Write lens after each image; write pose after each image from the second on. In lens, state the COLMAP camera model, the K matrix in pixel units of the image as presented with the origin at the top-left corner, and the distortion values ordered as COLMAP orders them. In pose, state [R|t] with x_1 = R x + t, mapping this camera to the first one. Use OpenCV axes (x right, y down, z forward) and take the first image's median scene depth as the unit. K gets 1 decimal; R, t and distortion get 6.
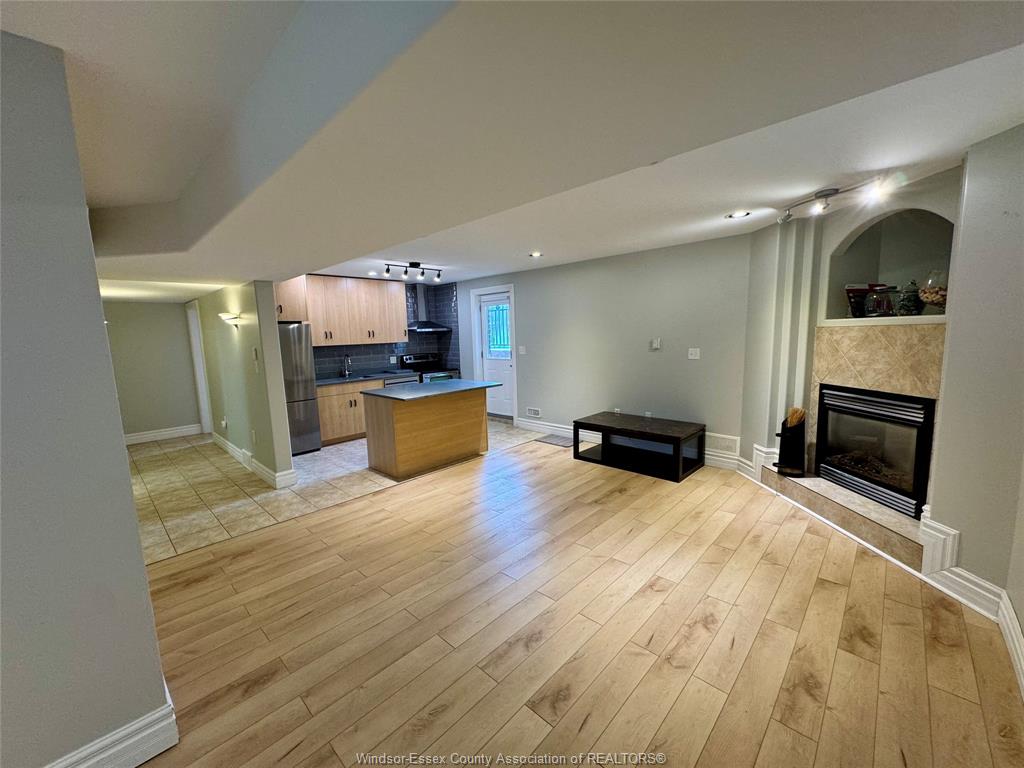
lens RADIAL K [[408.4, 0, 511.4], [0, 408.4, 381.8], [0, 0, 1]] dist [-0.001413, 0.000019]
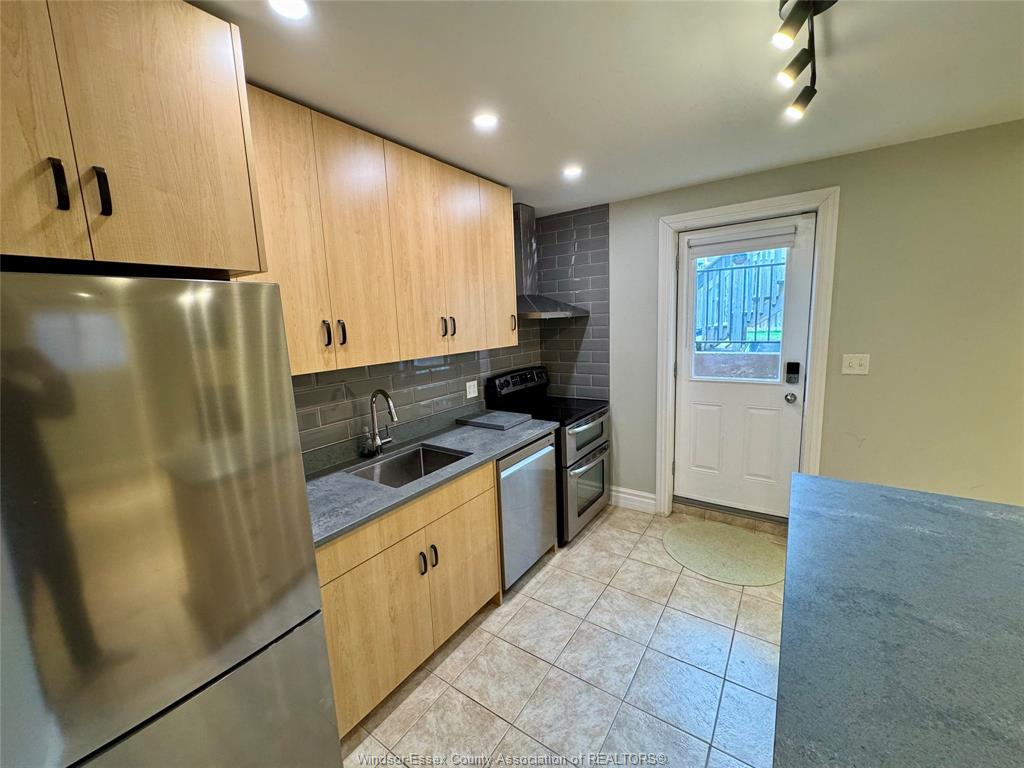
lens RADIAL K [[408.4, 0, 514.1], [0, 408.4, 382.4], [0, 0, 1]] dist [-0.001413, 0.000019]
pose [[0.988242, -0.033550, 0.149169, -0.414666], [0.029698, 0.999167, 0.027974, -0.094925], [-0.149984, -0.023215, 0.988416, 0.789716]]
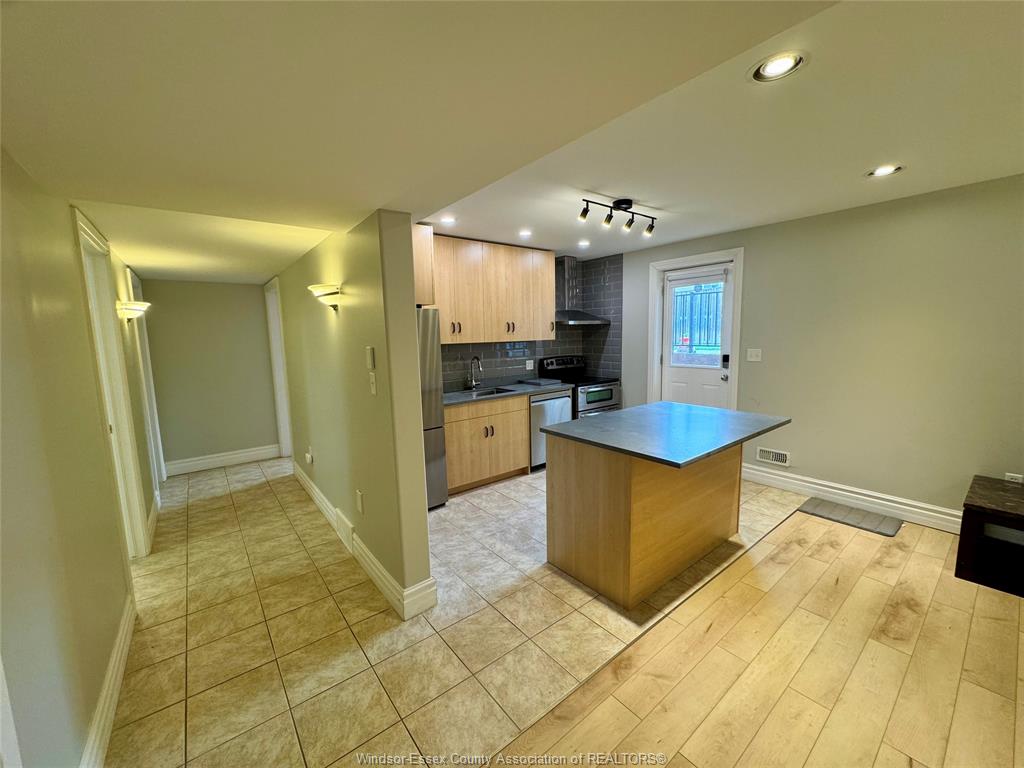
lens RADIAL K [[408.4, 0, 513.7], [0, 408.4, 381.8], [0, 0, 1]] dist [-0.001413, 0.000019]
pose [[0.990323, 0.026248, -0.136281, -0.295508], [-0.025866, 0.999655, 0.004574, -0.035876], [0.136354, -0.001005, 0.990660, 0.398475]]
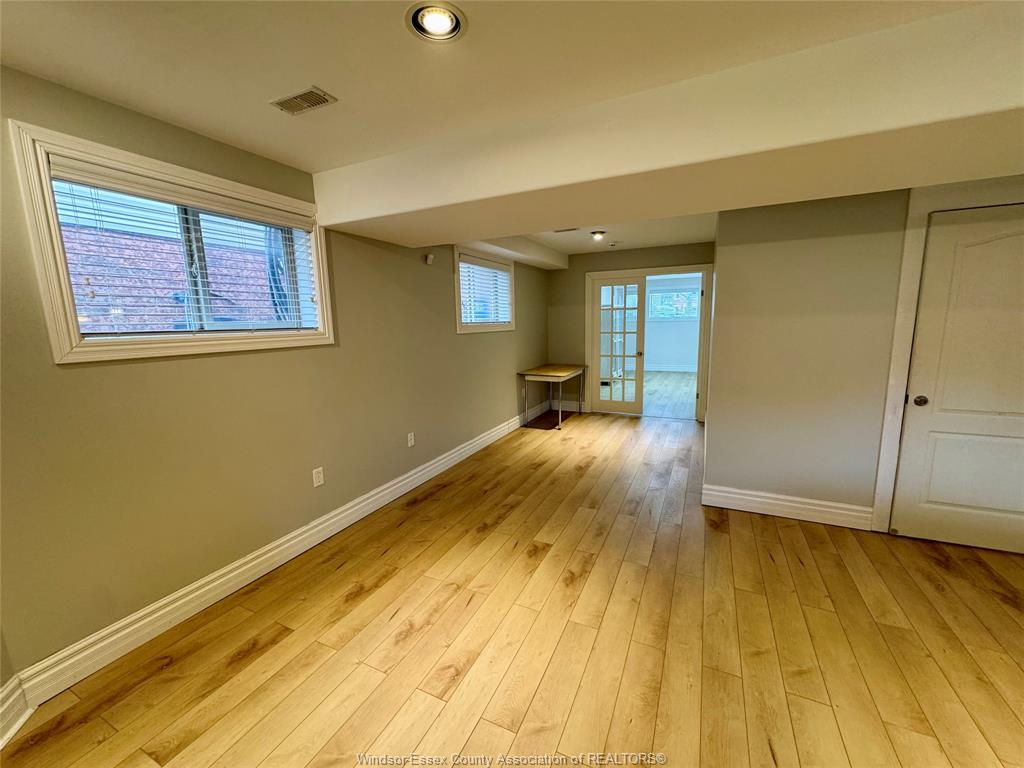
lens RADIAL K [[408.4, 0, 513.2], [0, 408.4, 382.1], [0, 0, 1]] dist [-0.001413, 0.000019]
pose [[-0.949196, 0.098371, -0.298916, 0.192431], [0.012806, 0.961173, 0.275650, -0.086386], [0.314426, 0.257818, -0.913601, 0.723935]]
